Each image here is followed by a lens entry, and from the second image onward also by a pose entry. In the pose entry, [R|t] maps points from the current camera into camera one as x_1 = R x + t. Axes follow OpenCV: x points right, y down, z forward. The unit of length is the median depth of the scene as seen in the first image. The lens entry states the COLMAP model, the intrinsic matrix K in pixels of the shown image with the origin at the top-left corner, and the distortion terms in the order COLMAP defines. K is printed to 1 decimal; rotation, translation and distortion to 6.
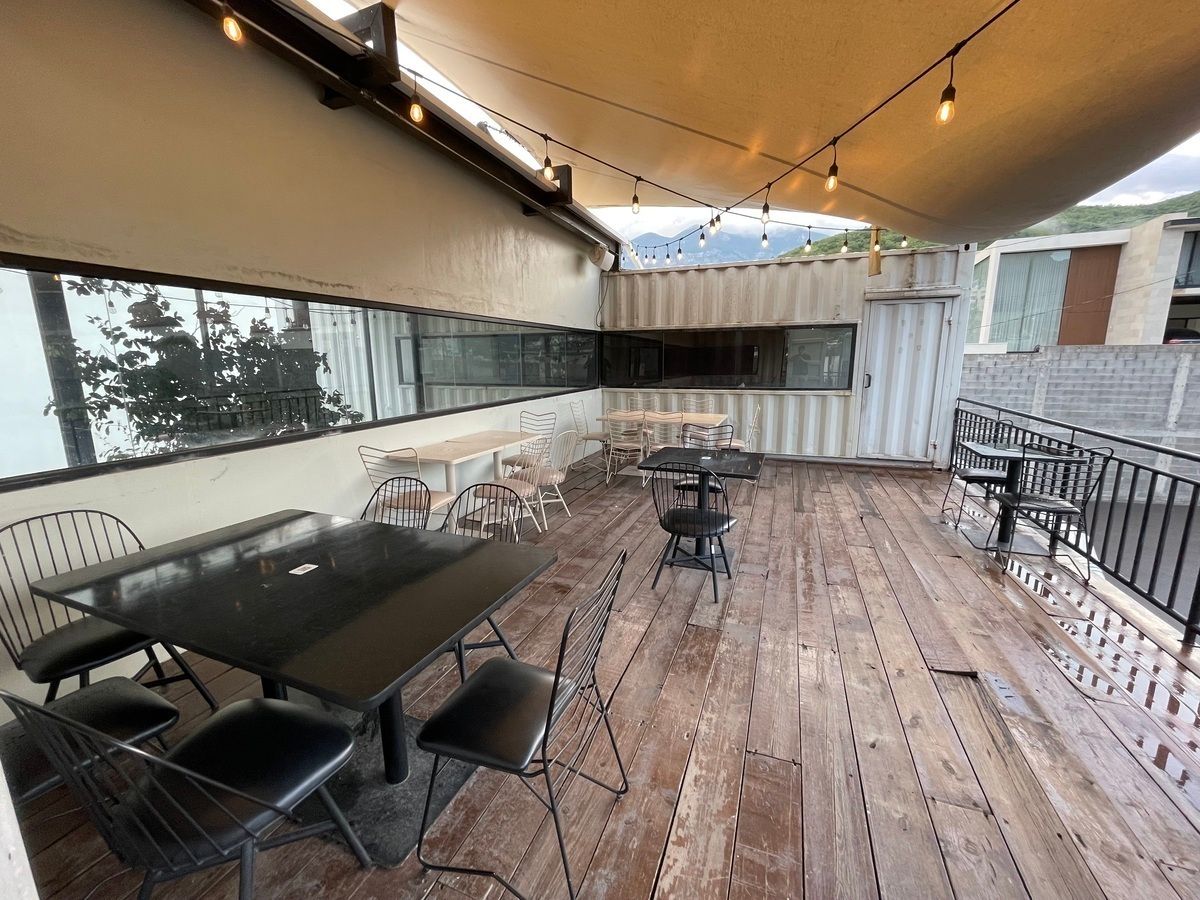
lens RADIAL K [[484.0, 0, 603.4], [0, 484.0, 452.4], [0, 0, 1]] dist [-0.002171, -0.000083]
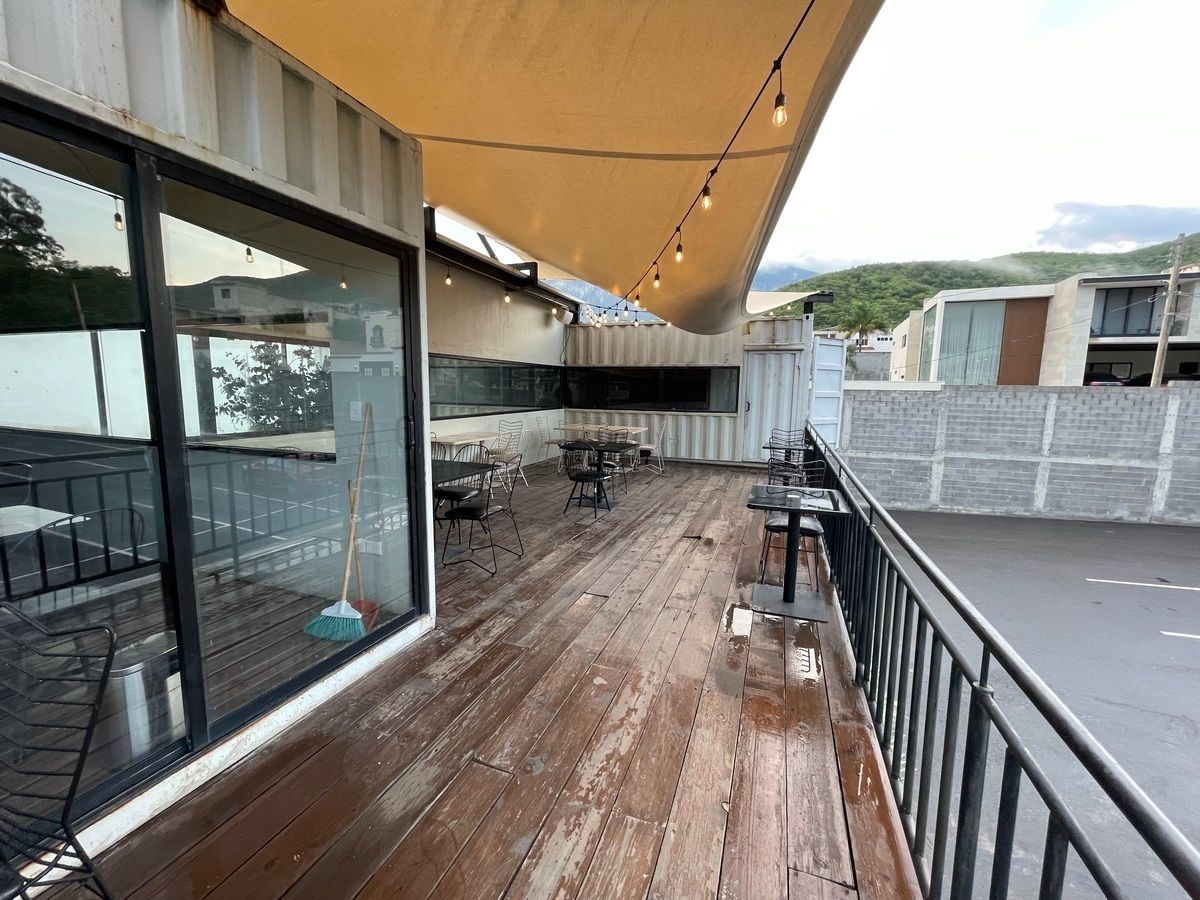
lens RADIAL K [[484.0, 0, 599.1], [0, 484.0, 451.3], [0, 0, 1]] dist [-0.002171, -0.000083]
pose [[0.999735, 0.022474, 0.004958, 0.095210], [-0.022138, 0.997967, -0.059768, 0.067950], [-0.006291, 0.059642, 0.998200, -0.354194]]
